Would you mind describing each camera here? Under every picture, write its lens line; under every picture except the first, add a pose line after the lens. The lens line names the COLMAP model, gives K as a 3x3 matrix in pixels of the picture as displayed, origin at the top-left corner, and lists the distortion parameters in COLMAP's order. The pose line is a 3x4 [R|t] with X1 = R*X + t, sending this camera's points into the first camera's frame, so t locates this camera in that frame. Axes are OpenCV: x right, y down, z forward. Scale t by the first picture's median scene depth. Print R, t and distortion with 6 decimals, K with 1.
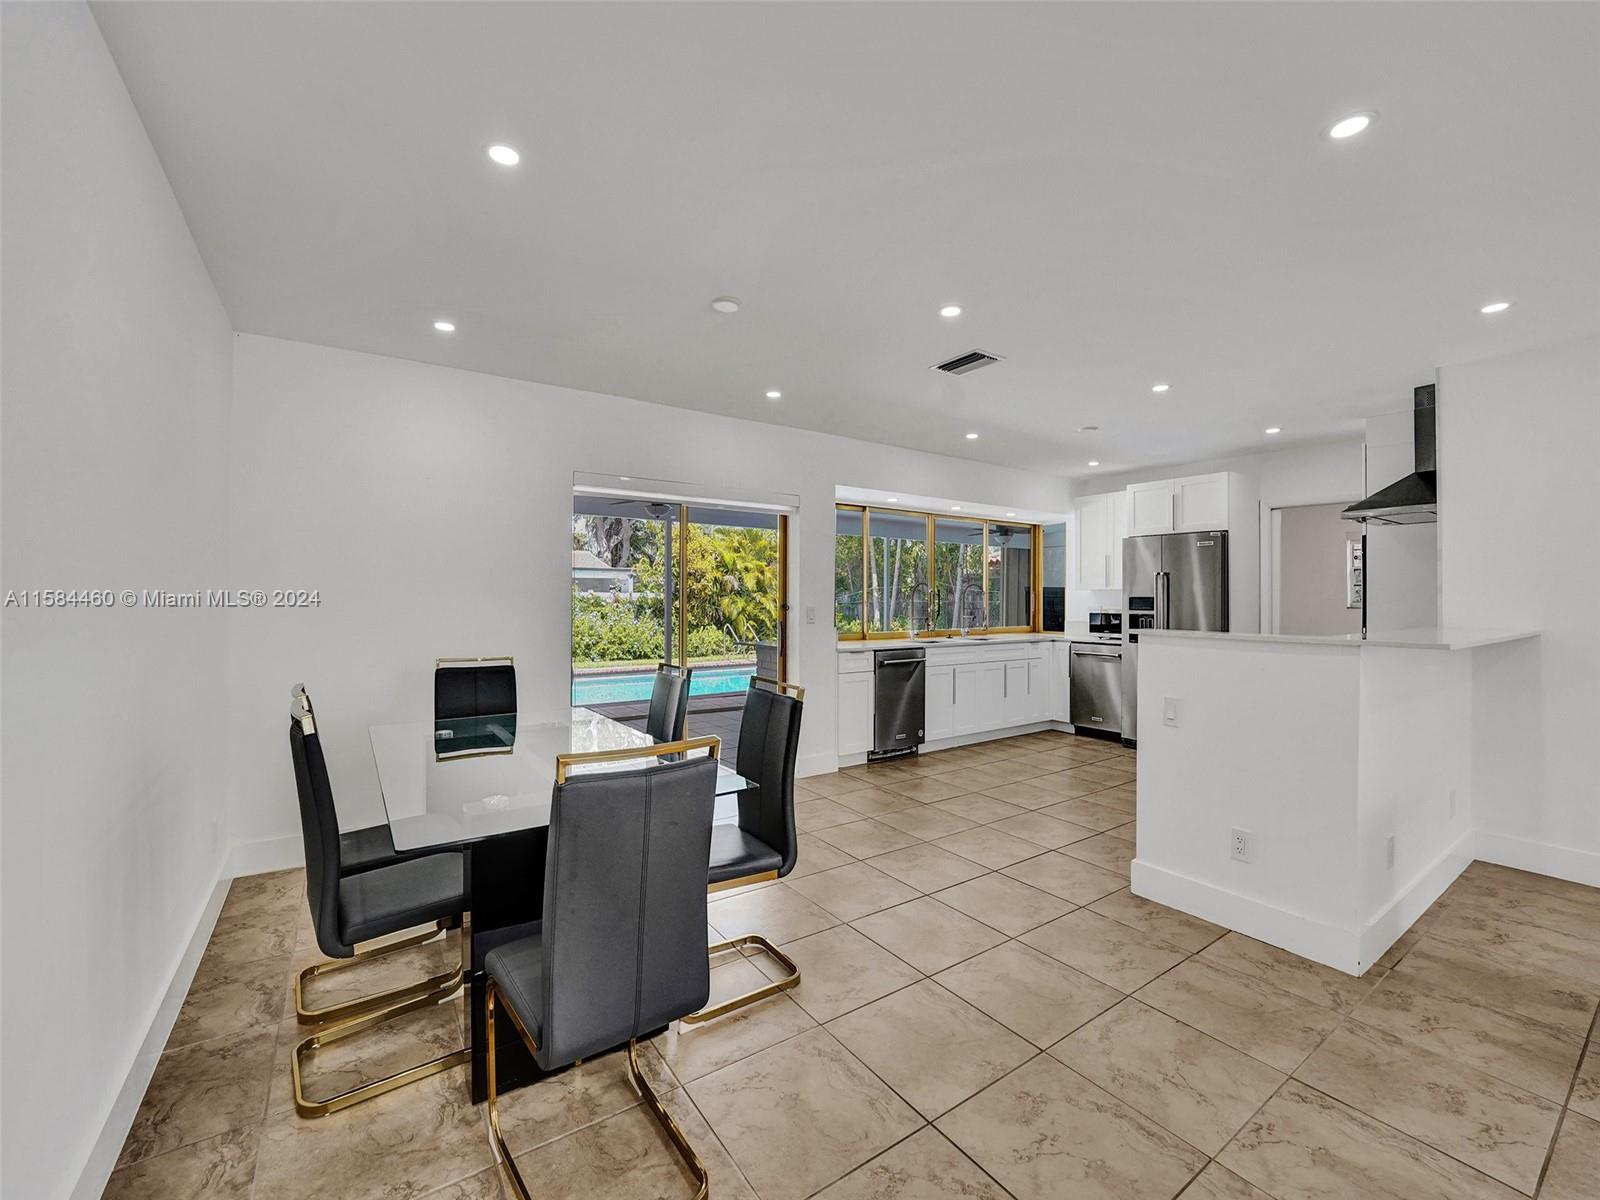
lens RADIAL K [[661.2, 0, 801.4], [0, 661.2, 593.2], [0, 0, 1]] dist [-0.023775, 0.000533]
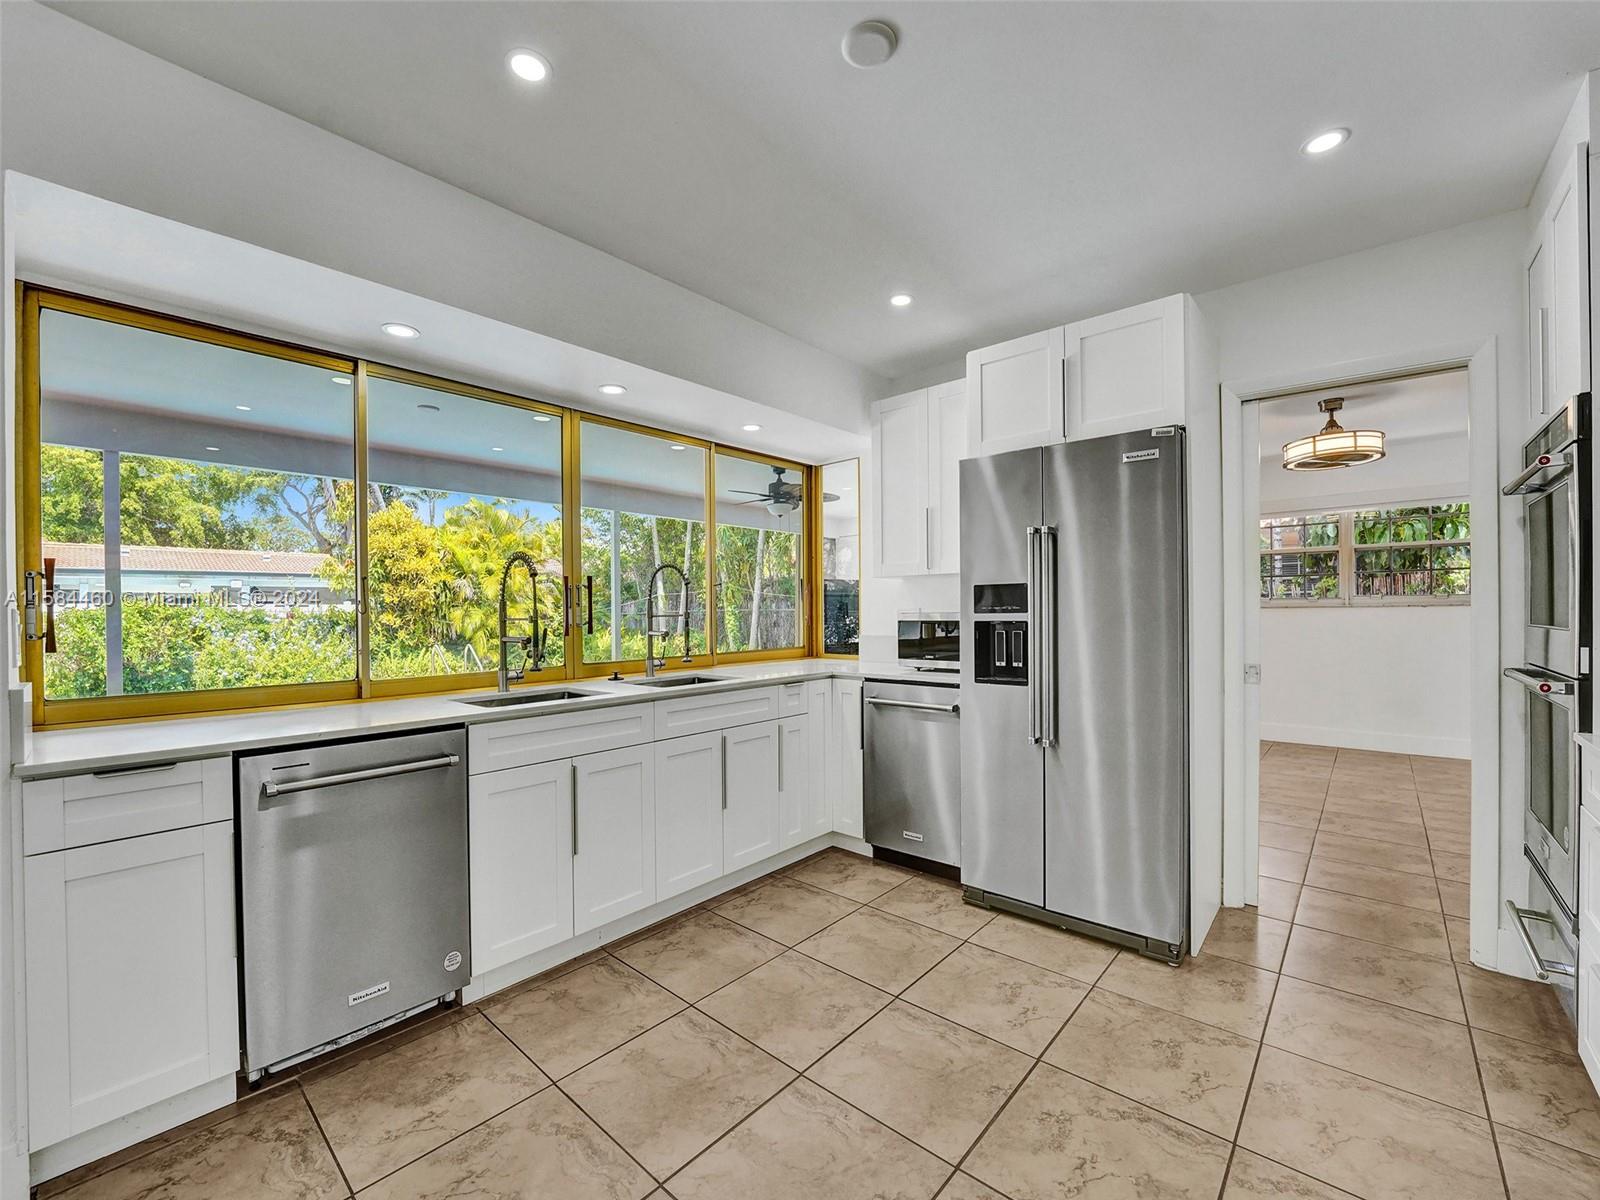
lens RADIAL K [[661.7, 0, 803.5], [0, 661.7, 609.7], [0, 0, 1]] dist [-0.026999, 0.000198]
pose [[0.969509, -0.013227, 0.244699, 0.261160], [0.011432, 0.999896, 0.008754, 0.017477], [-0.244789, -0.005690, 0.969560, 0.563887]]
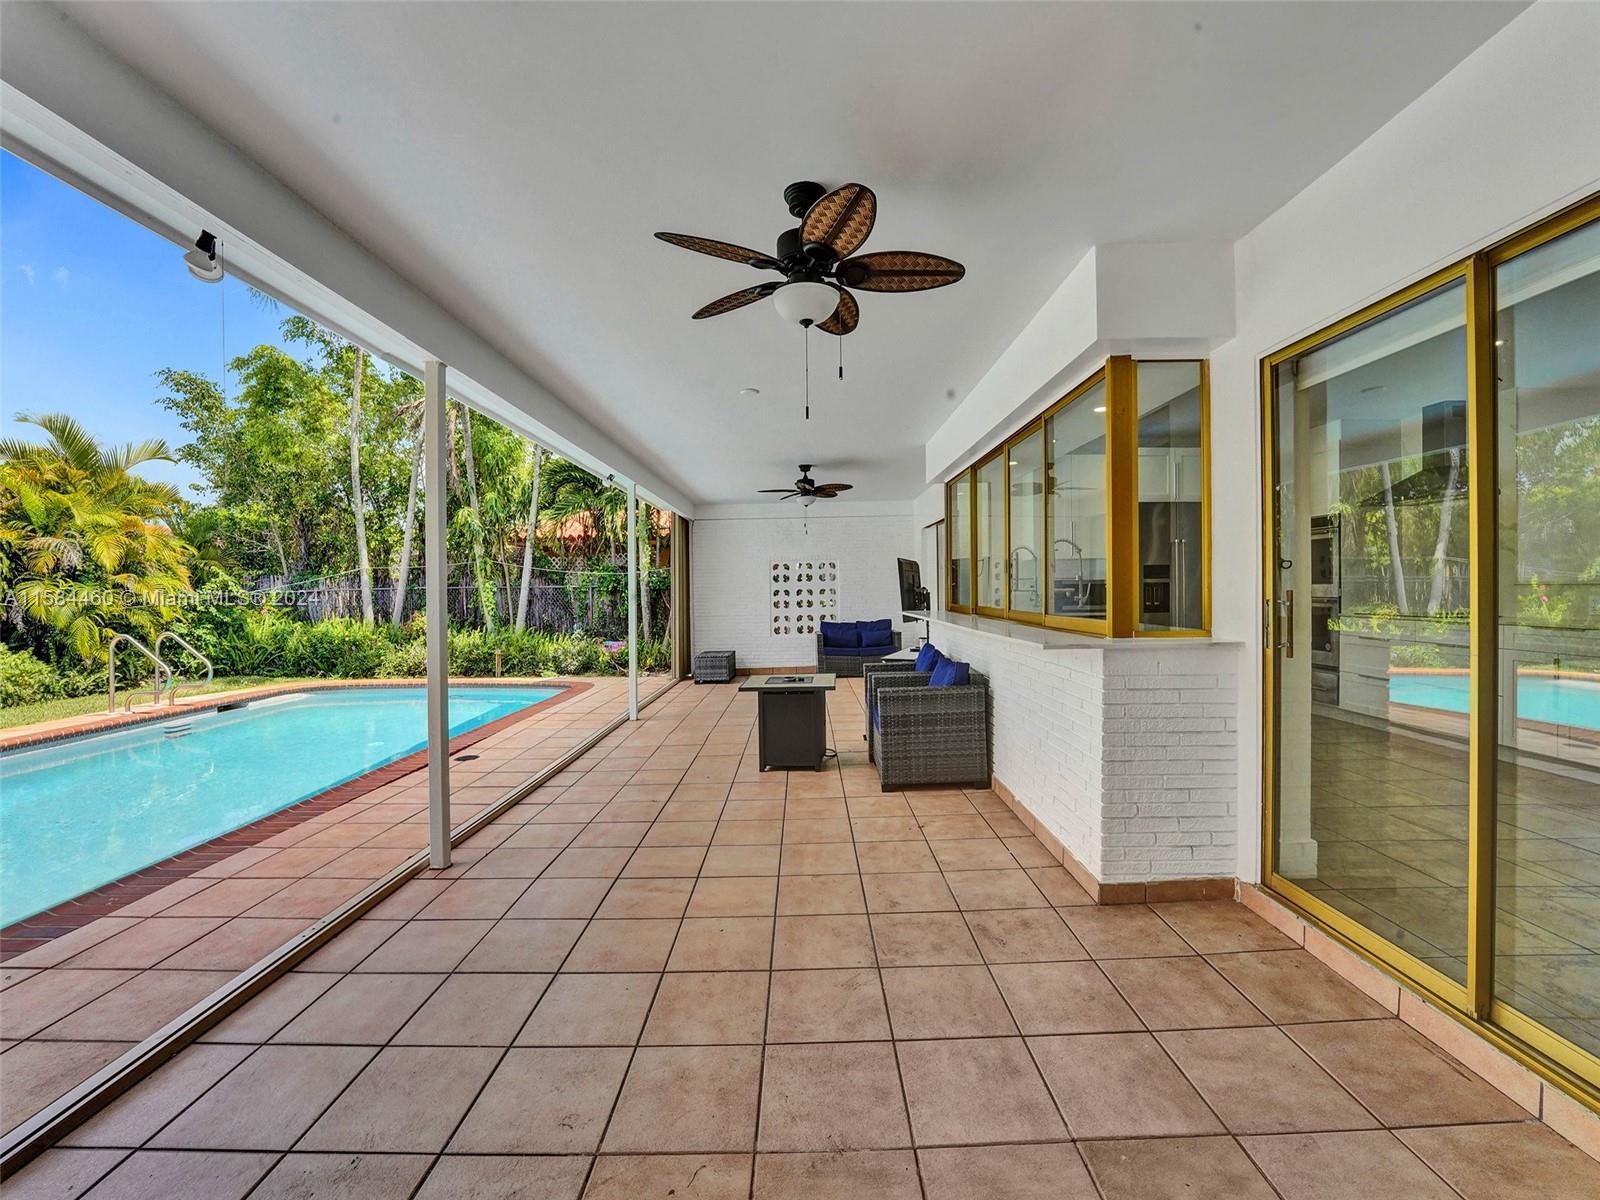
lens RADIAL K [[656.5, 0, 795.3], [0, 656.5, 593.4], [0, 0, 1]] dist [-0.023493, 0.000147]
pose [[0.570114, -0.017734, 0.821374, -0.557699], [0.005262, 0.999825, 0.017935, 0.026857], [-0.821549, -0.005903, 0.570108, 0.856835]]
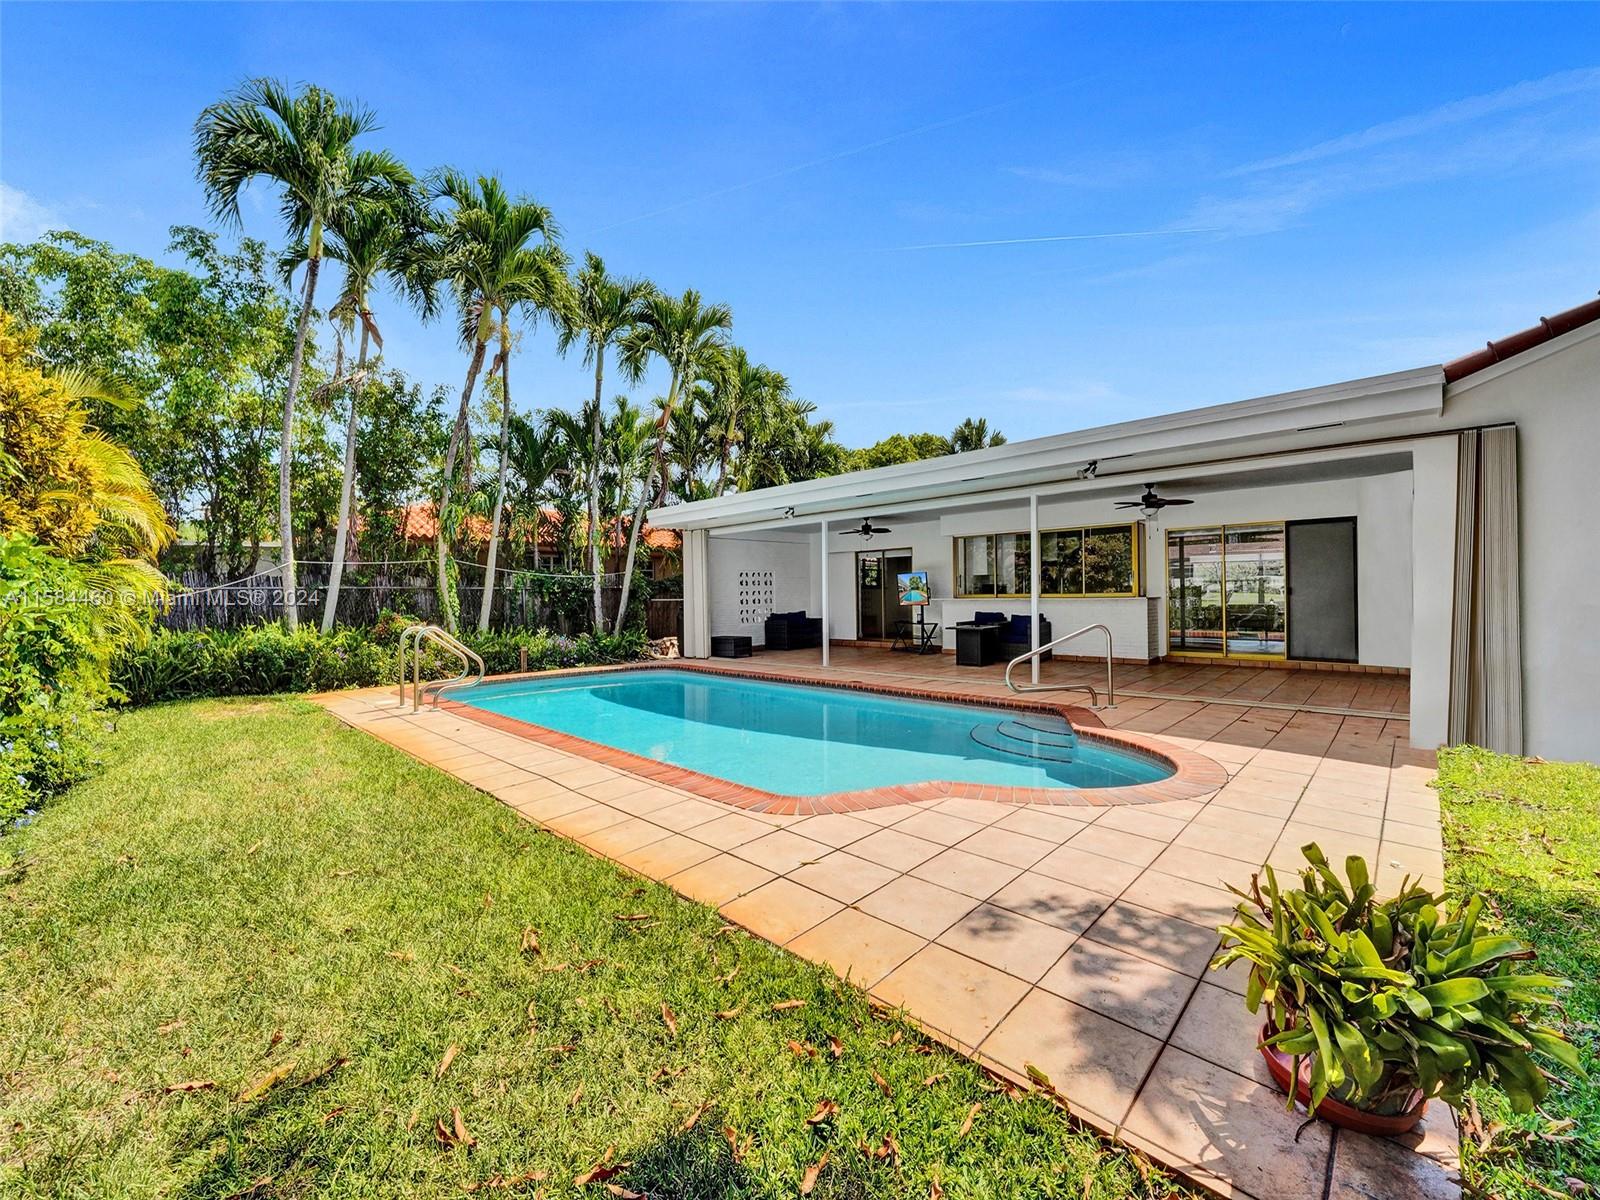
lens RADIAL K [[654.3, 0, 800.4], [0, 654.3, 597.2], [0, 0, 1]] dist [-0.024905, 0.000289]
pose [[-0.202388, -0.004234, 0.979296, -1.580956], [-0.000341, 0.999991, 0.004253, 0.060908], [-0.979305, 0.000527, -0.202387, 2.194199]]
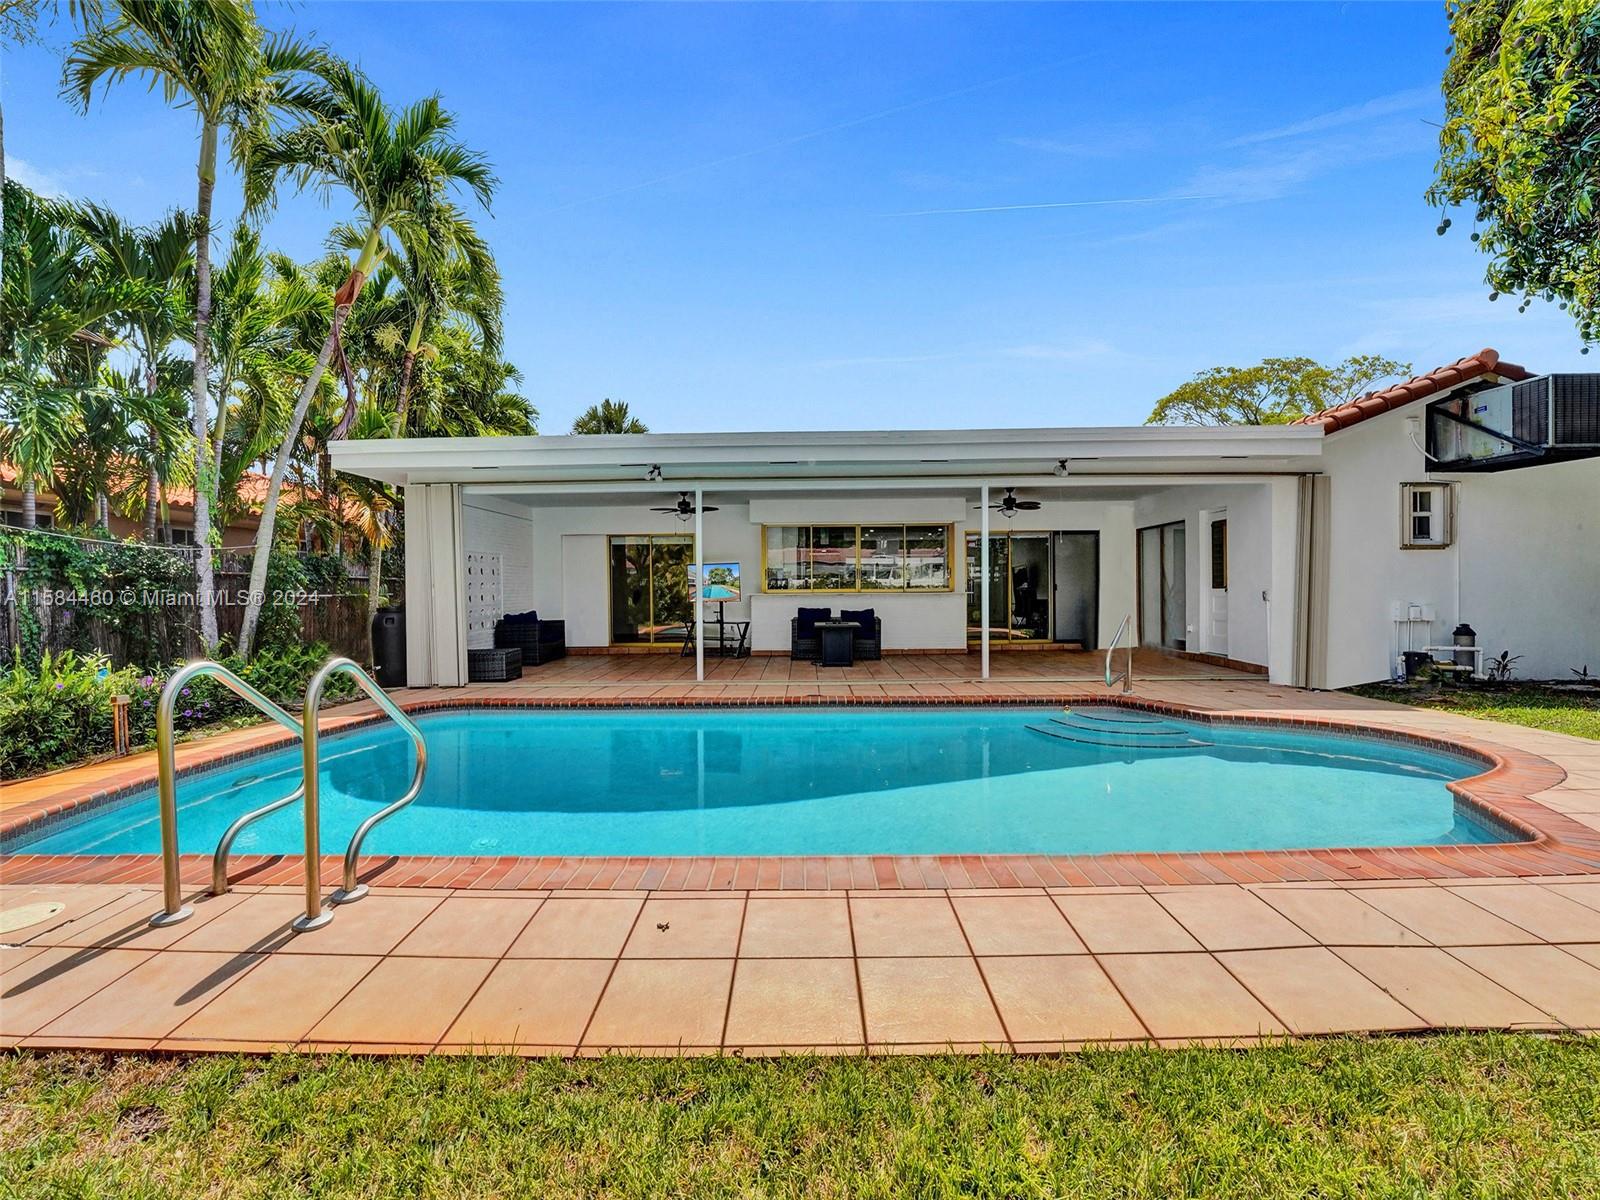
lens RADIAL K [[652.6, 0, 799.6], [0, 652.6, 604.2], [0, 0, 1]] dist [-0.023068, 0.000099]
pose [[-0.818084, -0.009579, 0.575018, -0.757730], [-0.002679, 0.999914, 0.012846, 0.079616], [-0.575092, 0.008969, -0.818040, 2.779742]]
